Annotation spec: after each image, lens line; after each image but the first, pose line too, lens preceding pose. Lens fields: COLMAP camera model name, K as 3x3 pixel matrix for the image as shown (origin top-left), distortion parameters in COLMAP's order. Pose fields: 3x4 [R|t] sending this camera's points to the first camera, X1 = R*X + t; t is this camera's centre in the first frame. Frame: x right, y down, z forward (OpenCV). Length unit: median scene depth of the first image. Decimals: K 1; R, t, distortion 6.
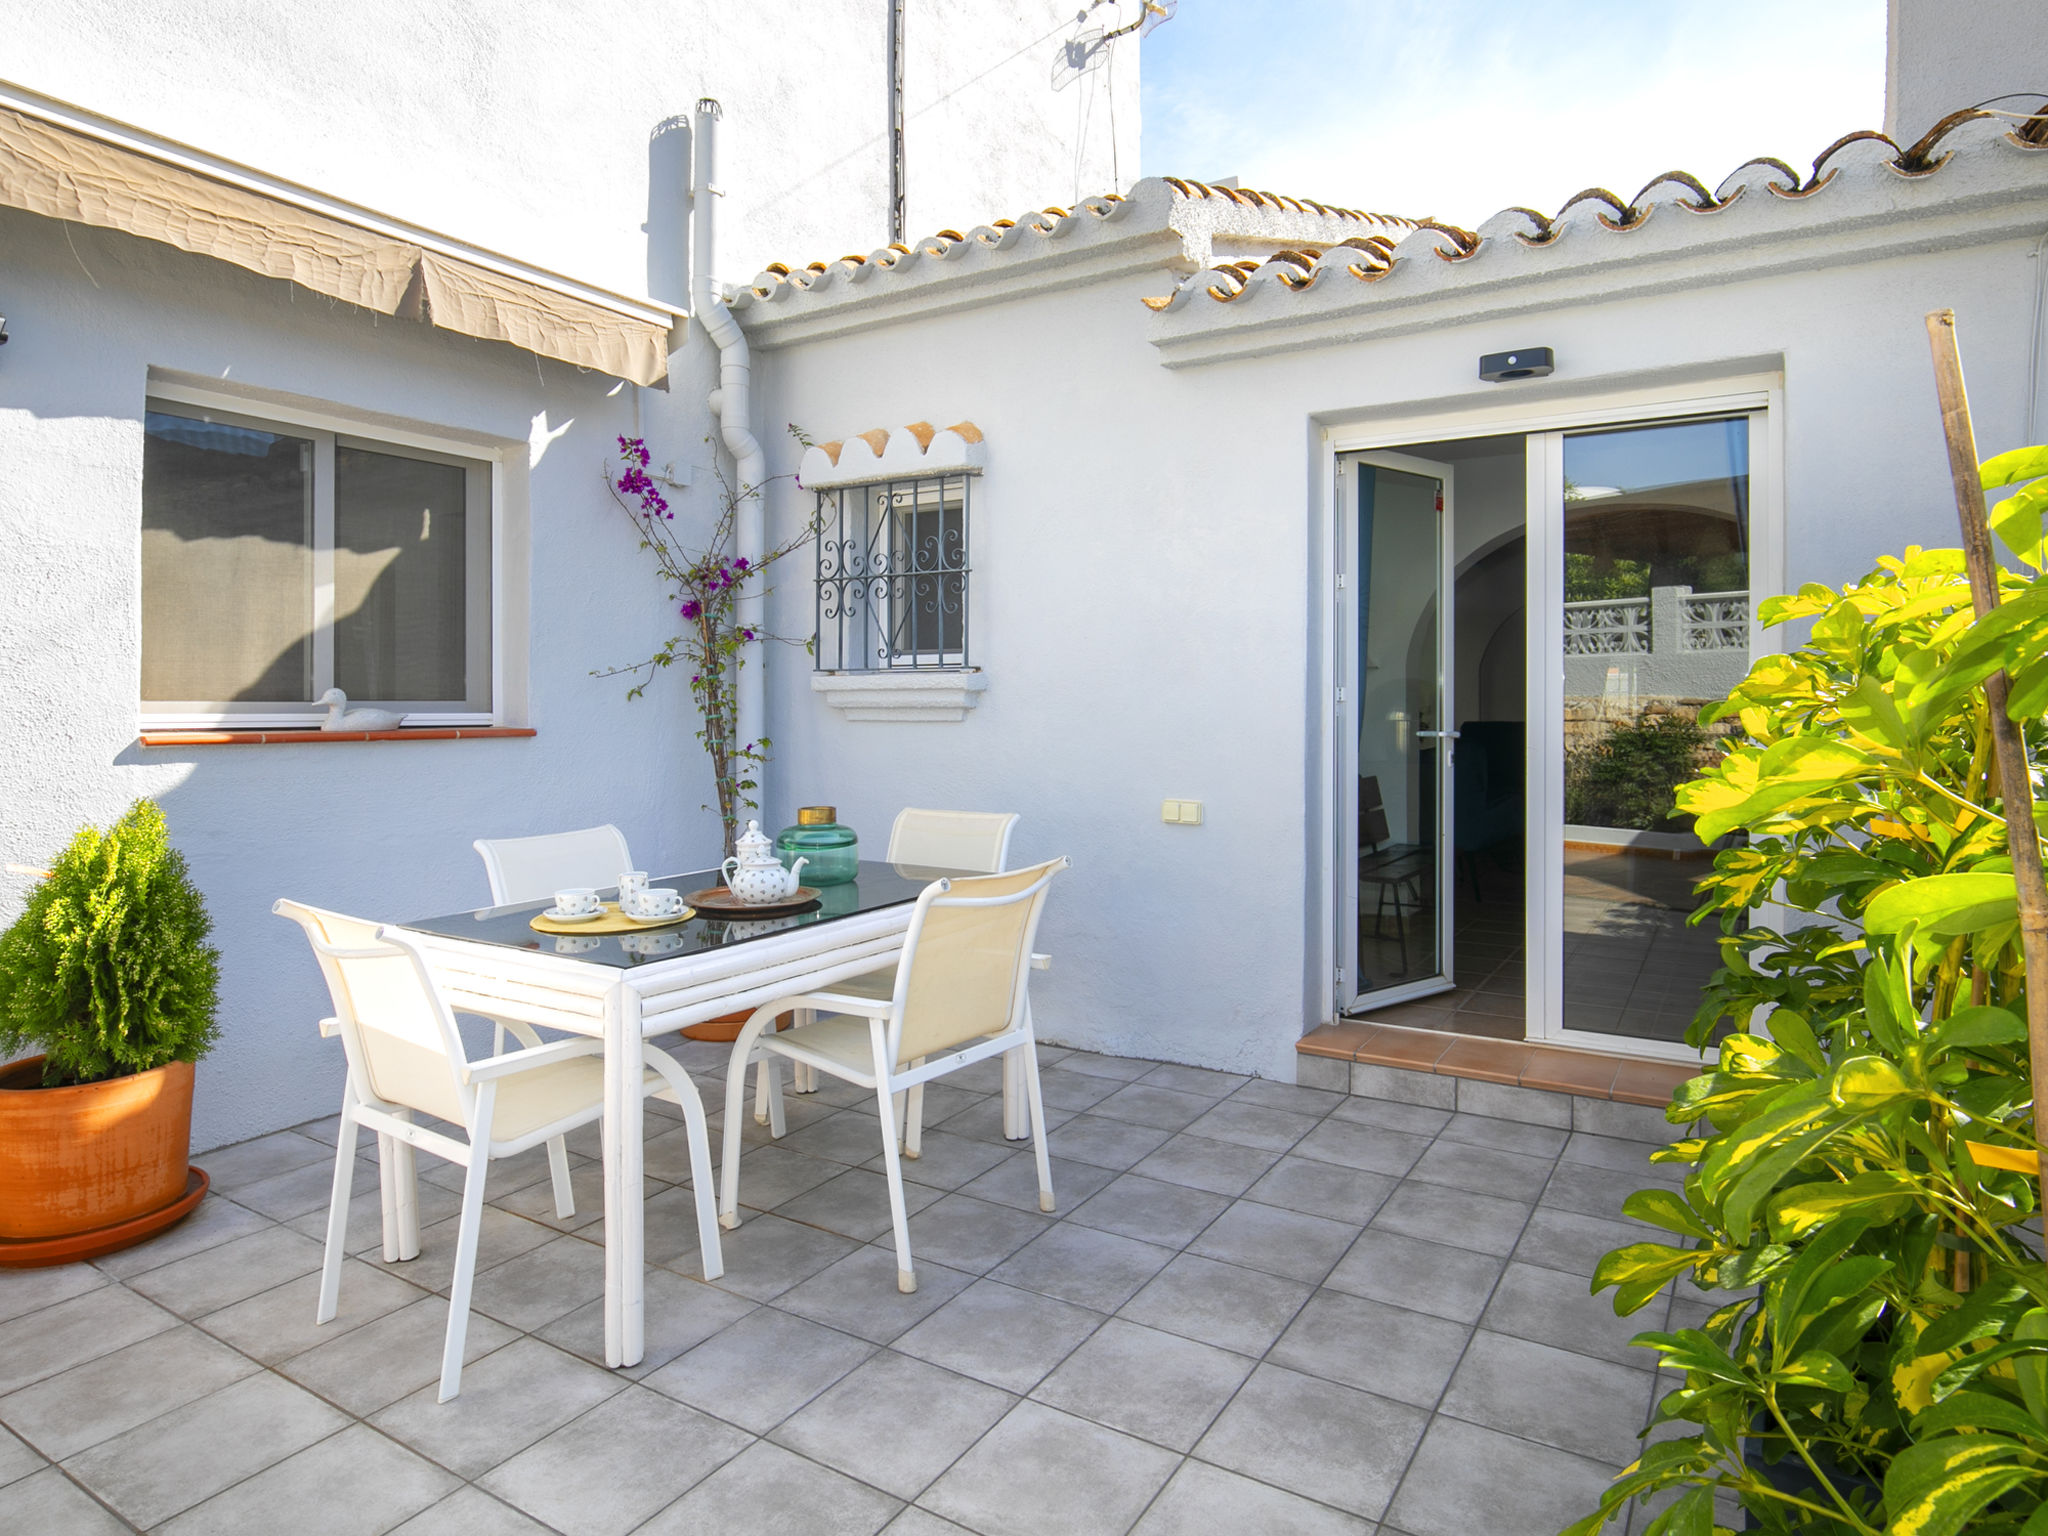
lens RADIAL K [[1087.9, 0, 912.6], [0, 1087.9, 706.6], [0, 0, 1]] dist [-0.000320, 0.001424]
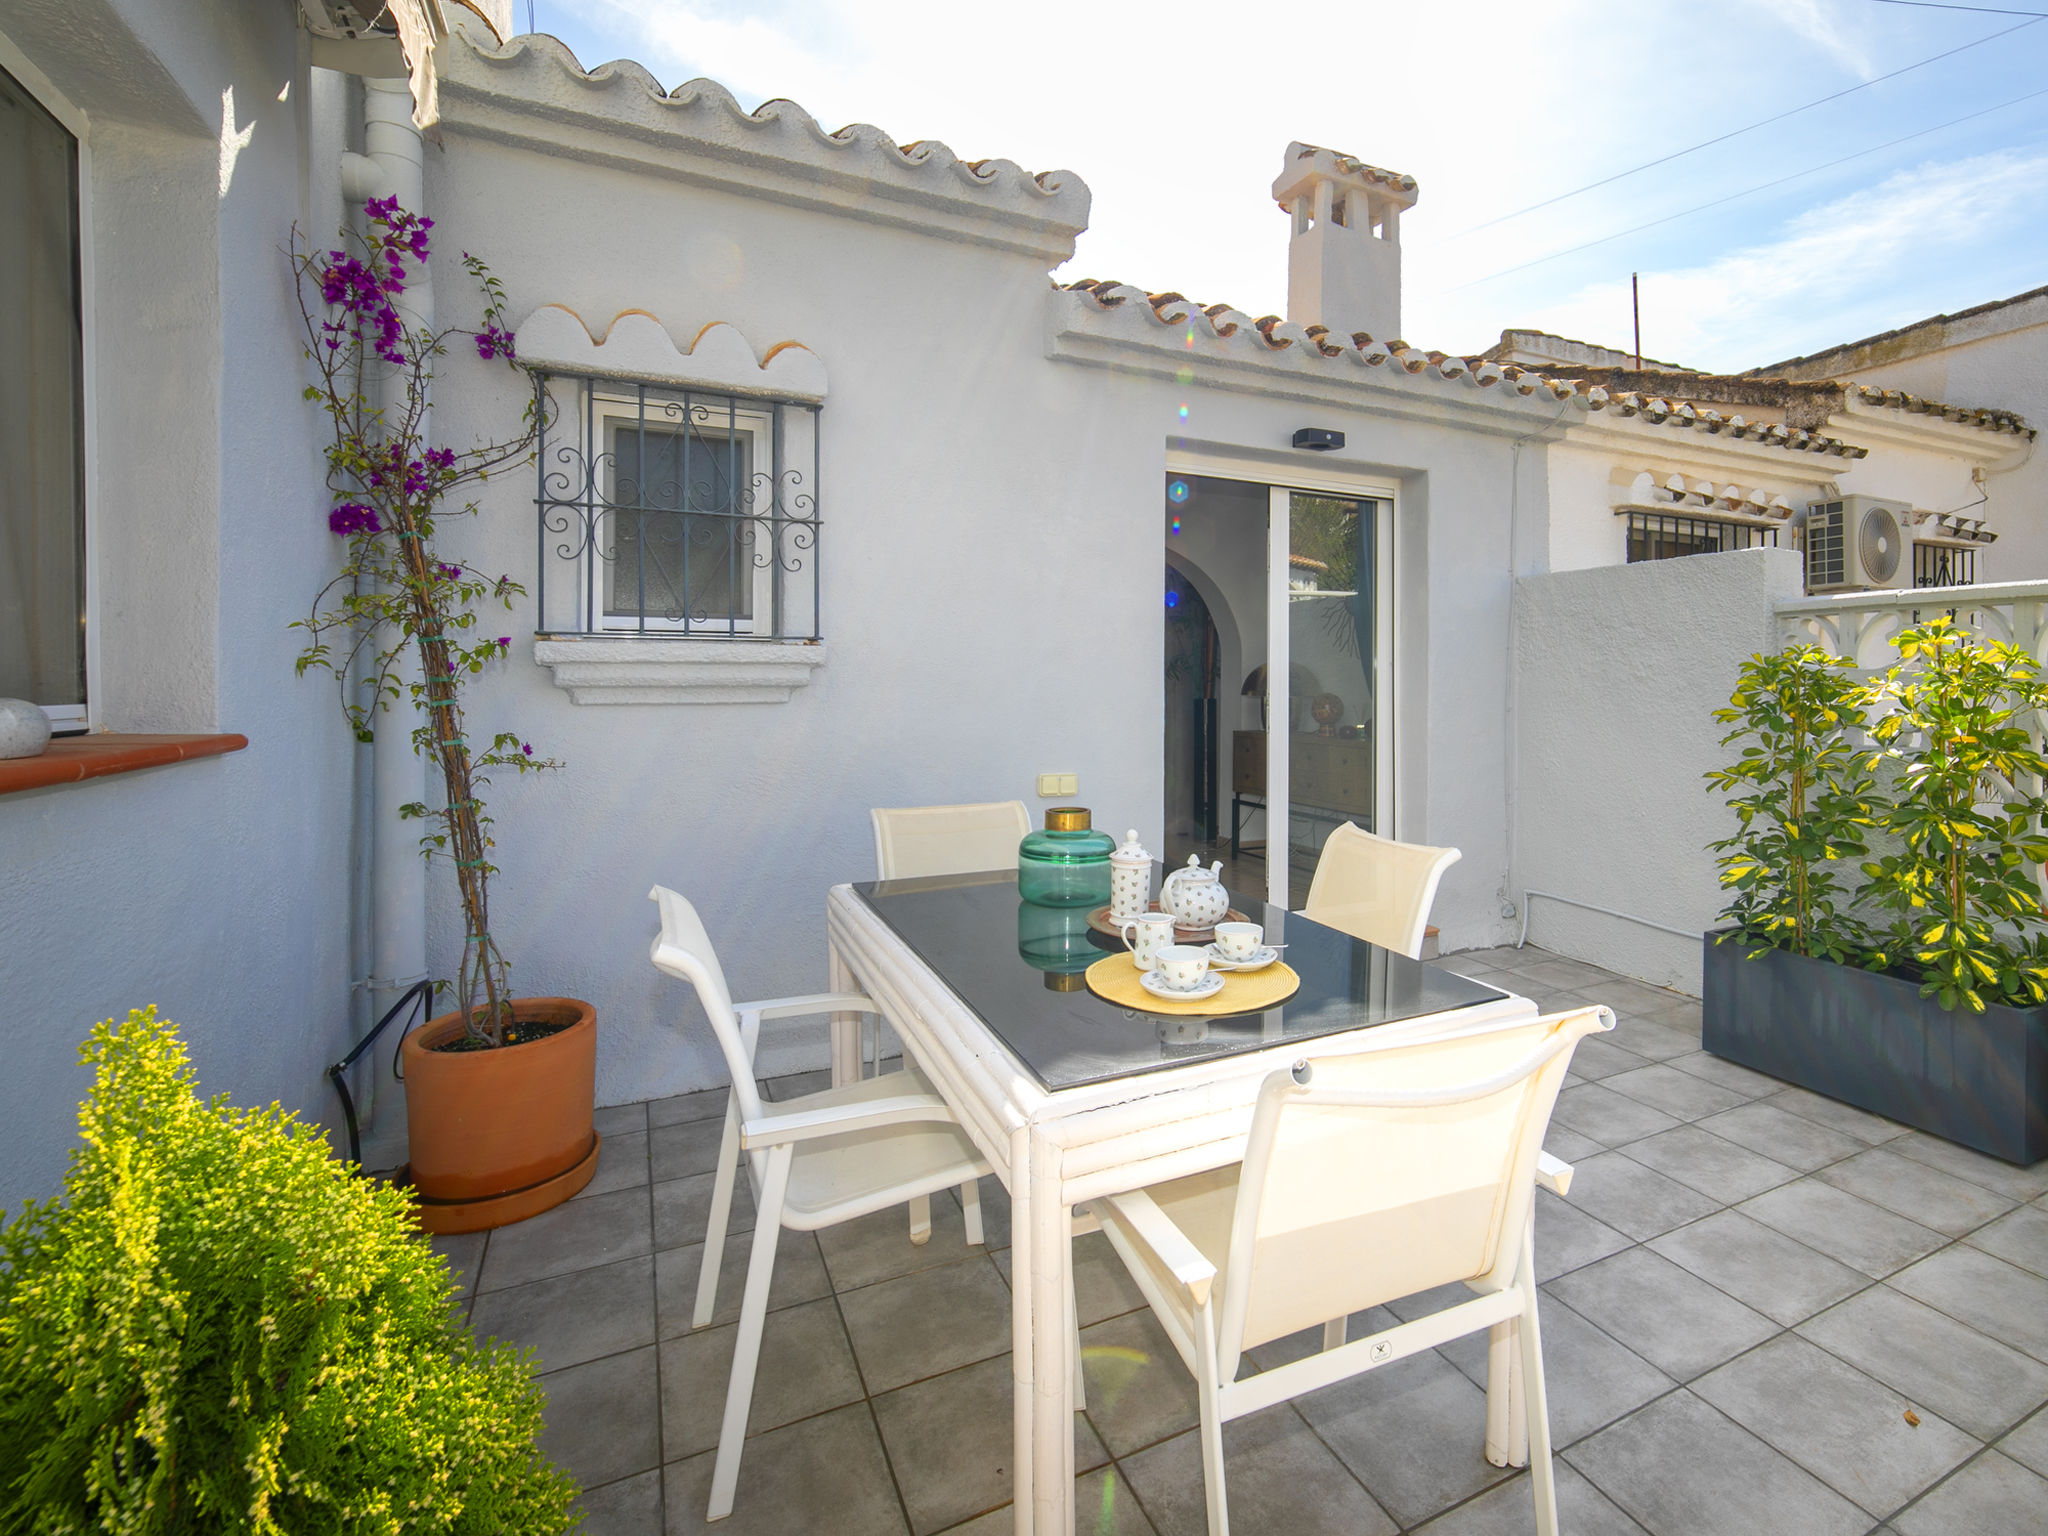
lens RADIAL K [[1087.9, 0, 912.6], [0, 1087.9, 706.6], [0, 0, 1]] dist [-0.000320, 0.001424]
pose [[0.506407, -0.024551, 0.861945, -0.614909], [-0.000506, 0.999586, 0.028769, -0.007198], [-0.862294, -0.015005, 0.506185, 0.487427]]
